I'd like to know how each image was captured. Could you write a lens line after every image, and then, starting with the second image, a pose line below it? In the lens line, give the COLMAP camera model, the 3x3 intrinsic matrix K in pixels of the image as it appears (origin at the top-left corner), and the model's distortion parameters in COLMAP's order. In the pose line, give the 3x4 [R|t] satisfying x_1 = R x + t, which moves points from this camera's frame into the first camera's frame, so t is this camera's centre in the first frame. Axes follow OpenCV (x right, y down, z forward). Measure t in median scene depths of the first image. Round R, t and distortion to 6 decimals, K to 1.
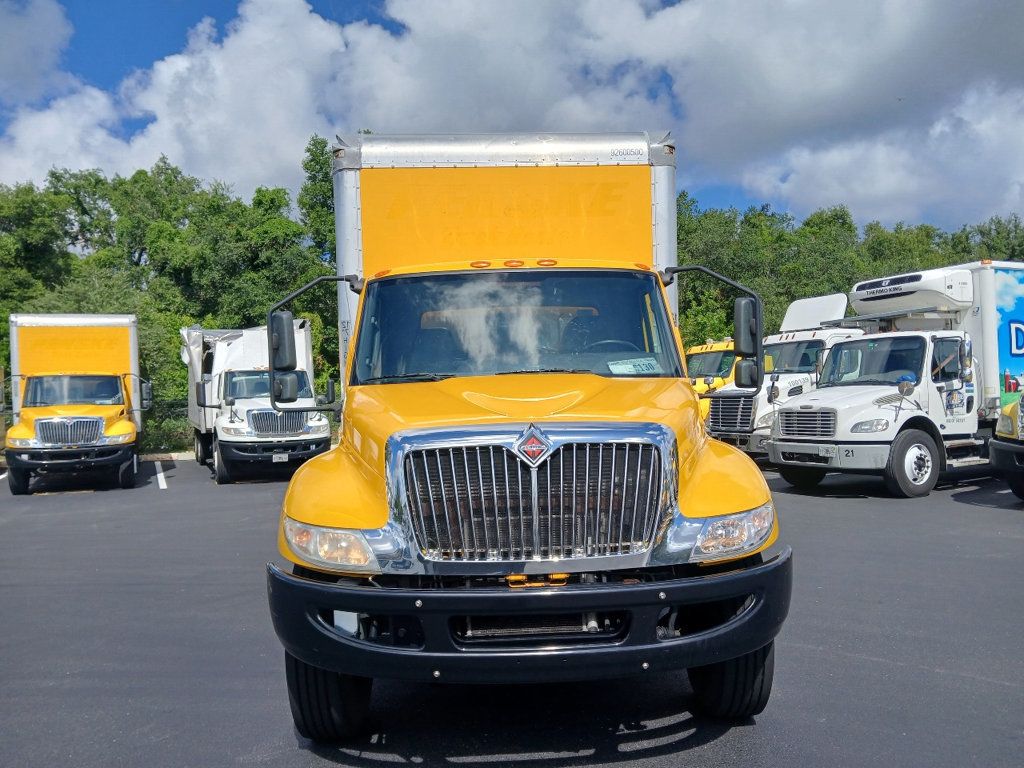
lens RADIAL K [[816.0, 0, 512.0], [0, 816.0, 384.0], [0, 0, 1]] dist [0.016012, -0.077974]
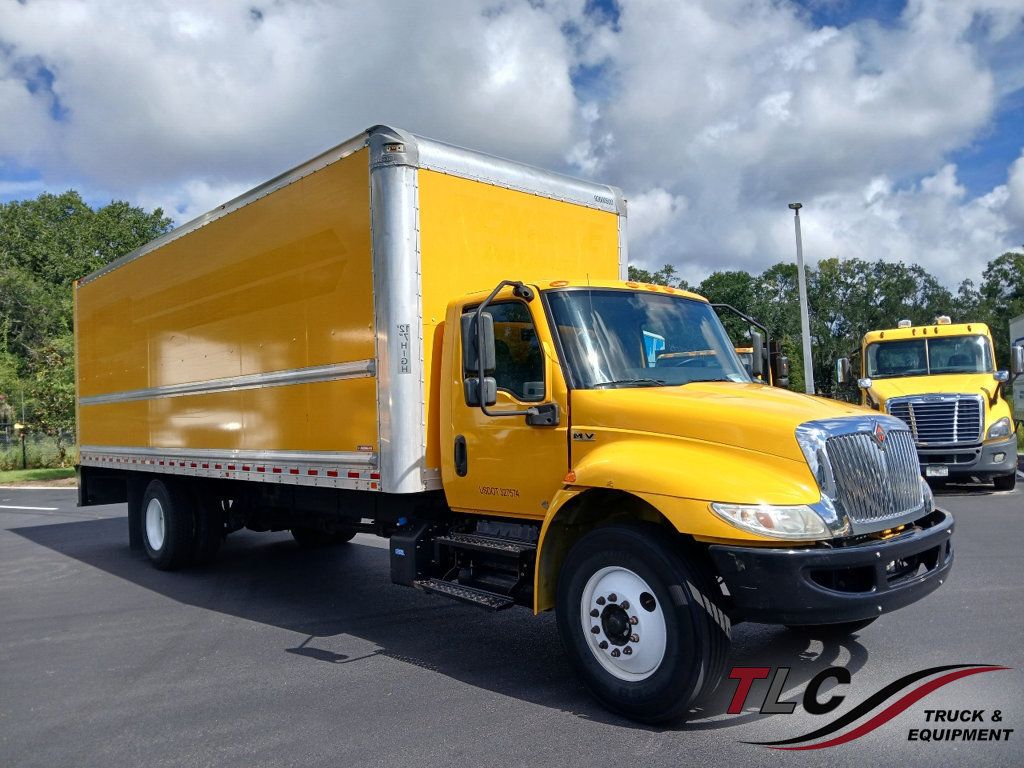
lens RADIAL K [[816.0, 0, 512.0], [0, 816.0, 384.0], [0, 0, 1]] dist [0.016012, -0.077974]
pose [[0.755598, 0.031397, 0.654282, -1.077086], [-0.005092, 0.999102, -0.042063, 0.044872], [-0.655015, 0.028451, 0.755080, 0.314804]]
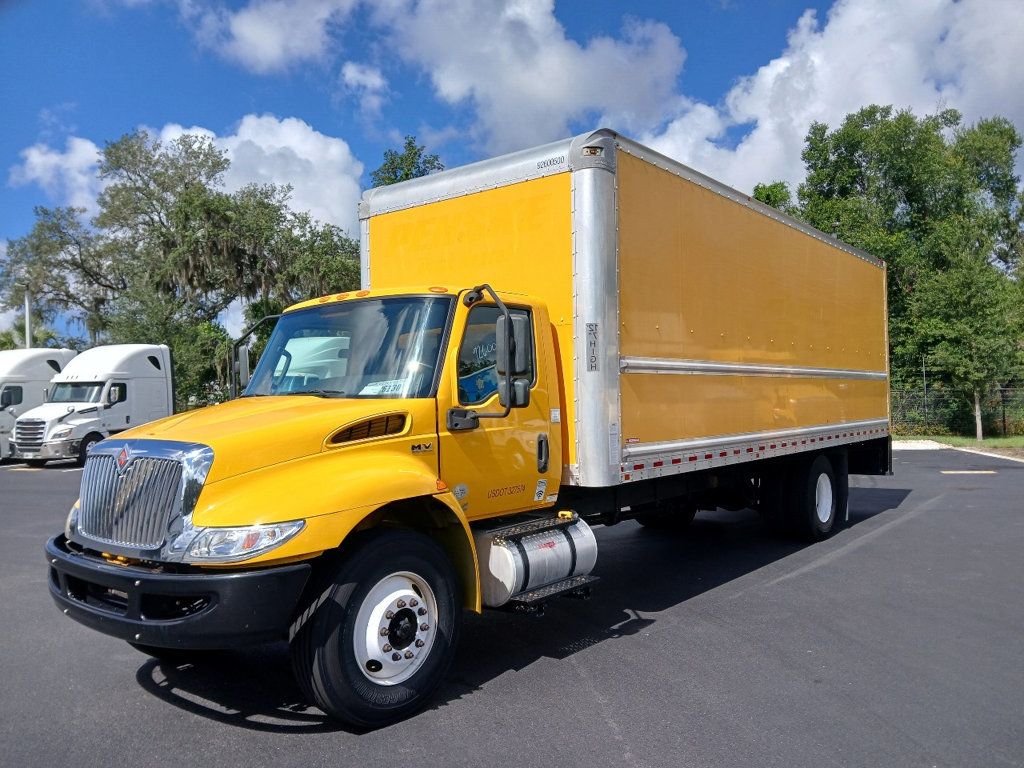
lens RADIAL K [[816.0, 0, 512.0], [0, 816.0, 384.0], [0, 0, 1]] dist [0.016012, -0.077974]
pose [[0.758003, -0.002672, -0.652245, 1.117216], [0.008552, 0.999946, 0.005843, -0.035449], [0.652195, -0.010007, 0.757986, 0.336579]]
